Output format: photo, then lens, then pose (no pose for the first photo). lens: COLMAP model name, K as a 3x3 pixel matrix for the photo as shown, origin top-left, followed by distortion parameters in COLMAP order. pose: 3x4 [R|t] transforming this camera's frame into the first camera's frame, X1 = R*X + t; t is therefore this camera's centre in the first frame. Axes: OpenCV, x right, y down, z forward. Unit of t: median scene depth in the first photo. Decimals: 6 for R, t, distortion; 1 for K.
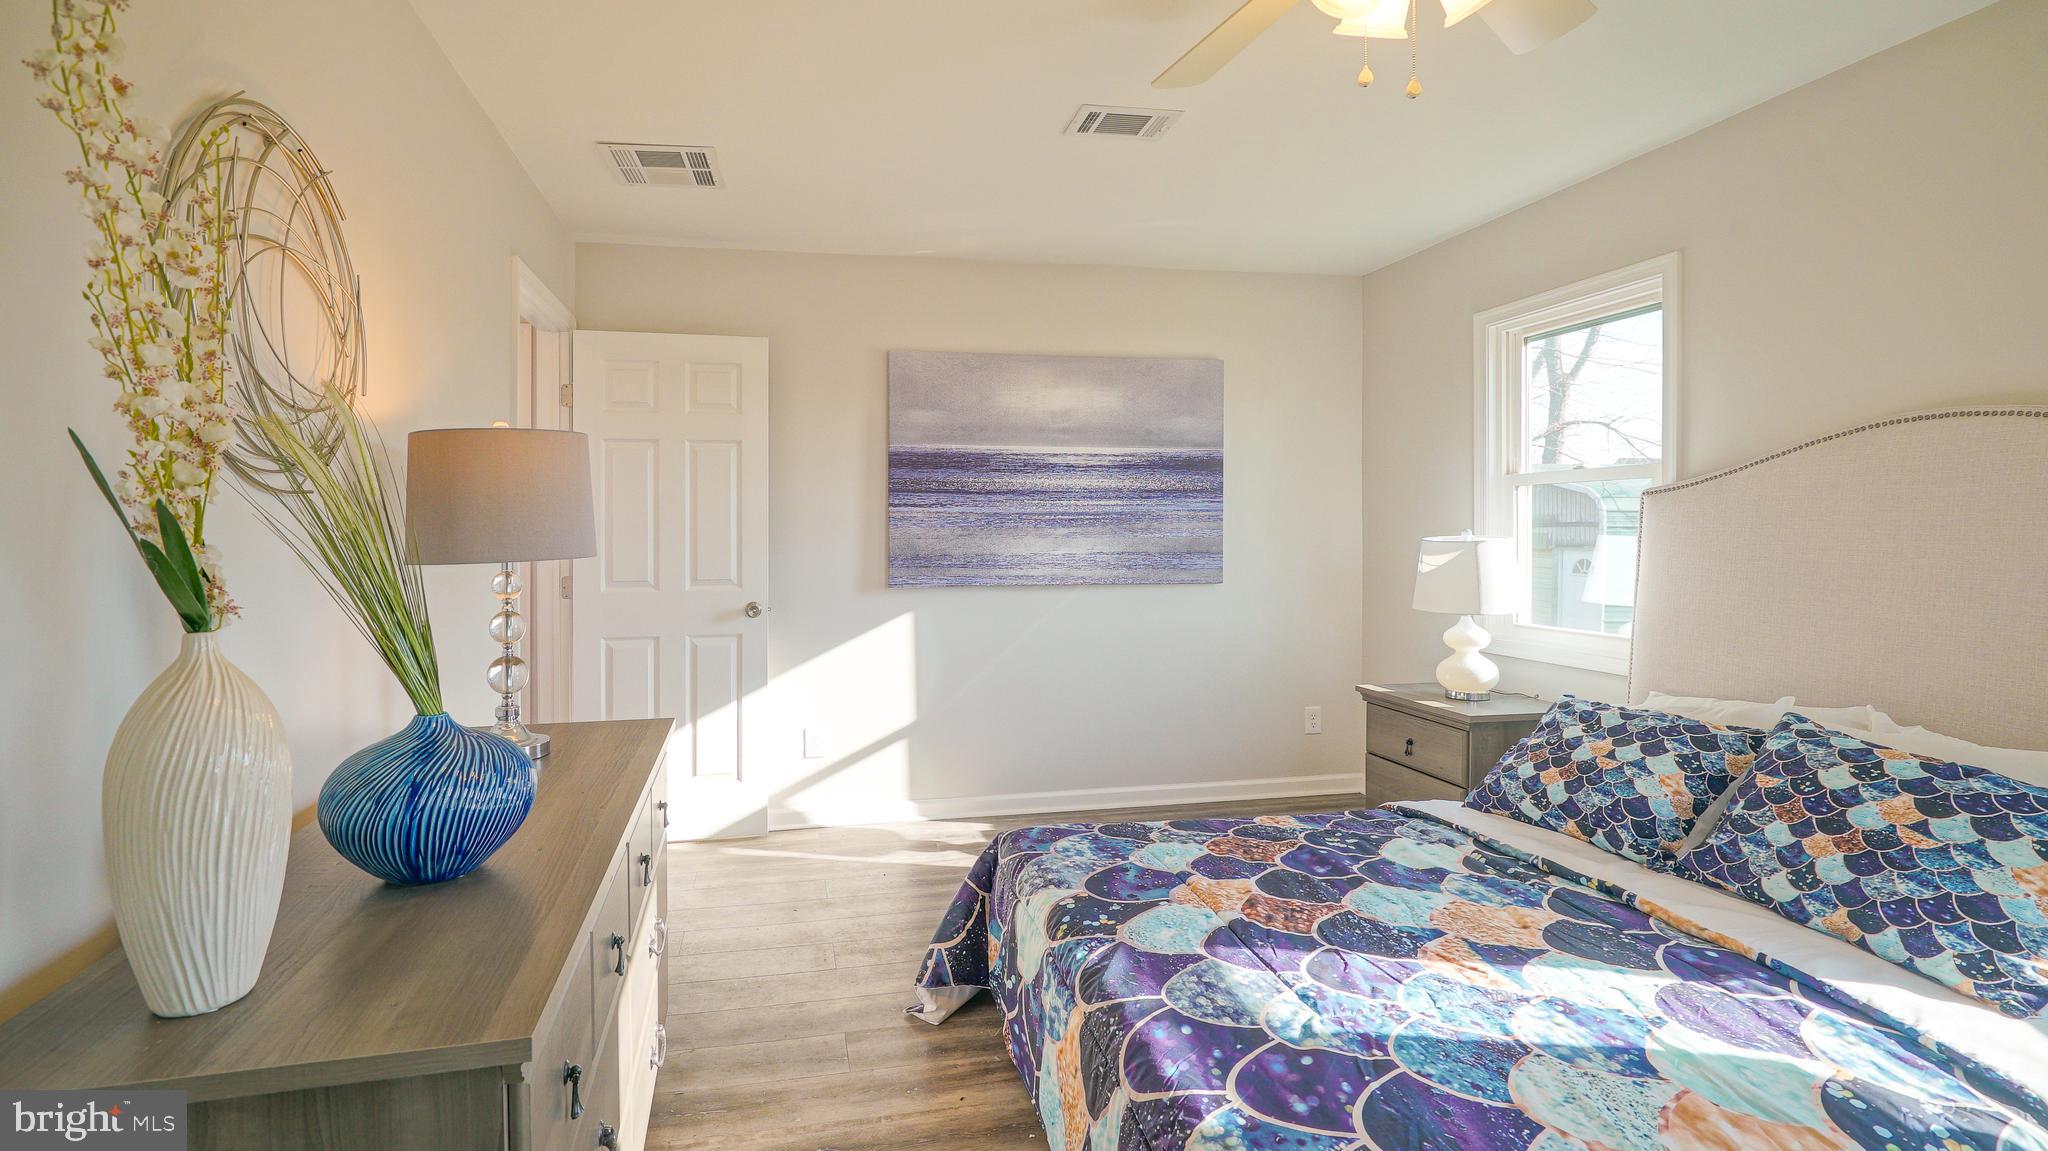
lens RADIAL K [[921.6, 0, 976.6], [0, 921.6, 550.2], [0, 0, 1]] dist [-0.002982, 0.002245]
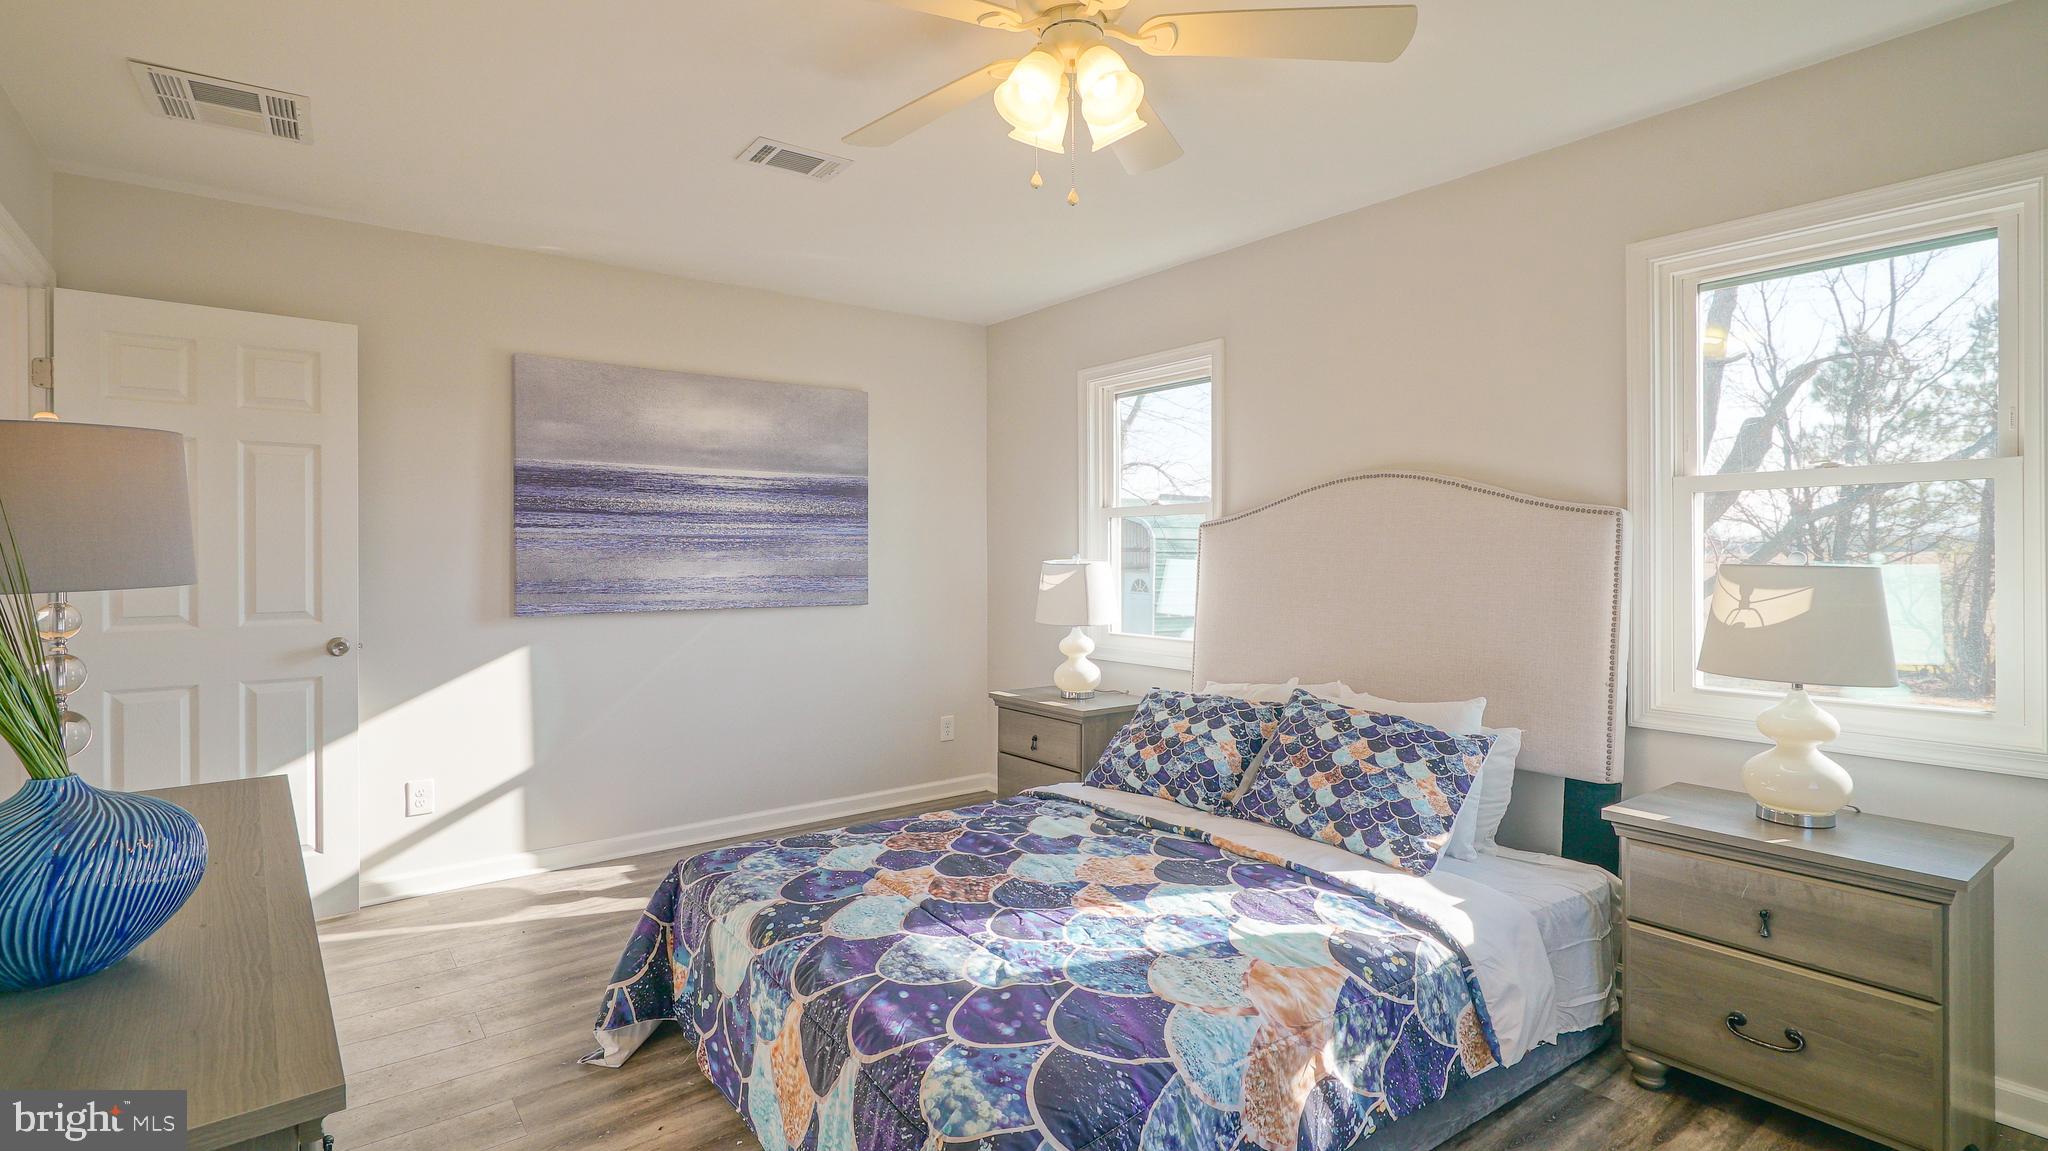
lens RADIAL K [[936.0, 0, 1013.0], [0, 936.0, 574.4], [0, 0, 1]] dist [0.001142, 0.000598]
pose [[0.898696, -0.006300, 0.438527, -0.105810], [0.006099, 0.999980, 0.001868, 0.001323], [-0.438530, 0.000996, 0.898716, -0.065792]]
